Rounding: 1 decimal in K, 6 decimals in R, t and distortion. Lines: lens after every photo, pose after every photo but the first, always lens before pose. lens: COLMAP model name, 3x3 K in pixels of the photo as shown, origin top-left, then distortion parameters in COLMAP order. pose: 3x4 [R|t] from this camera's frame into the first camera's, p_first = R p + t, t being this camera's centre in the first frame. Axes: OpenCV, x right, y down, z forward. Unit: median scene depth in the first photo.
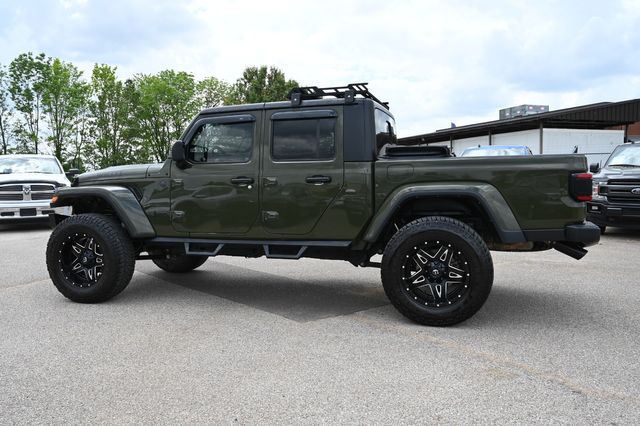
lens RADIAL K [[521.5, 0, 314.0], [0, 521.5, 210.9], [0, 0, 1]] dist [0.001479, 0.004110]
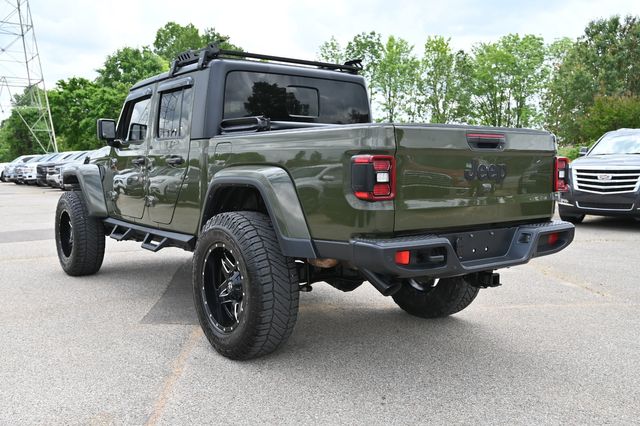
lens RADIAL K [[606.4, 0, 320.0], [0, 606.4, 213.0], [0, 0, 1]] dist [-0.003748, -0.000767]
pose [[0.806933, 0.063045, -0.587268, 0.717298], [-0.051746, 0.998010, 0.036039, -0.021241], [0.588371, 0.001307, 0.808590, 0.315671]]
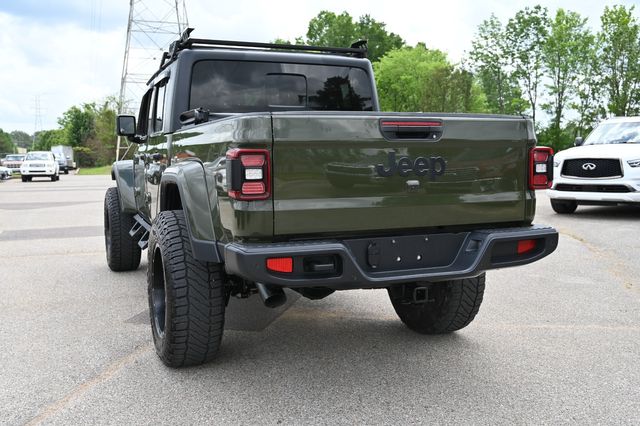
lens RADIAL K [[641.1, 0, 320.0], [0, 641.1, 213.0], [0, 0, 1]] dist [0.010507, -0.005115]
pose [[0.627938, 0.075304, -0.774611, 0.879349], [-0.049876, 0.997156, 0.056506, -0.037807], [0.776663, 0.003152, 0.629908, 0.517575]]
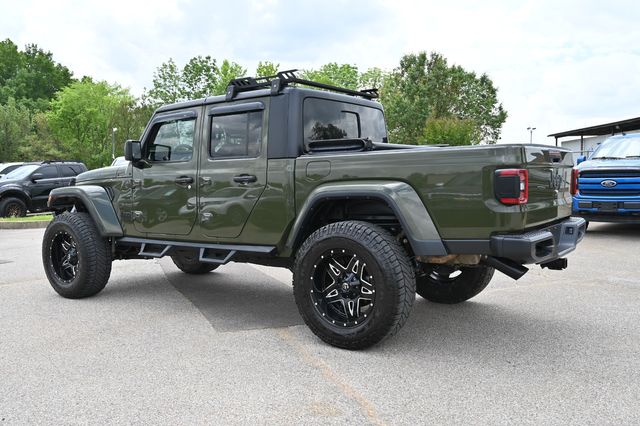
lens RADIAL K [[570.0, 0, 320.0], [0, 570.0, 213.0], [0, 0, 1]] dist [0.002099, 0.002189]
pose [[0.947618, 0.013806, -0.319107, 0.416835], [-0.013464, 0.999904, 0.003278, -0.004174], [0.319122, 0.001190, 0.947713, 0.084397]]
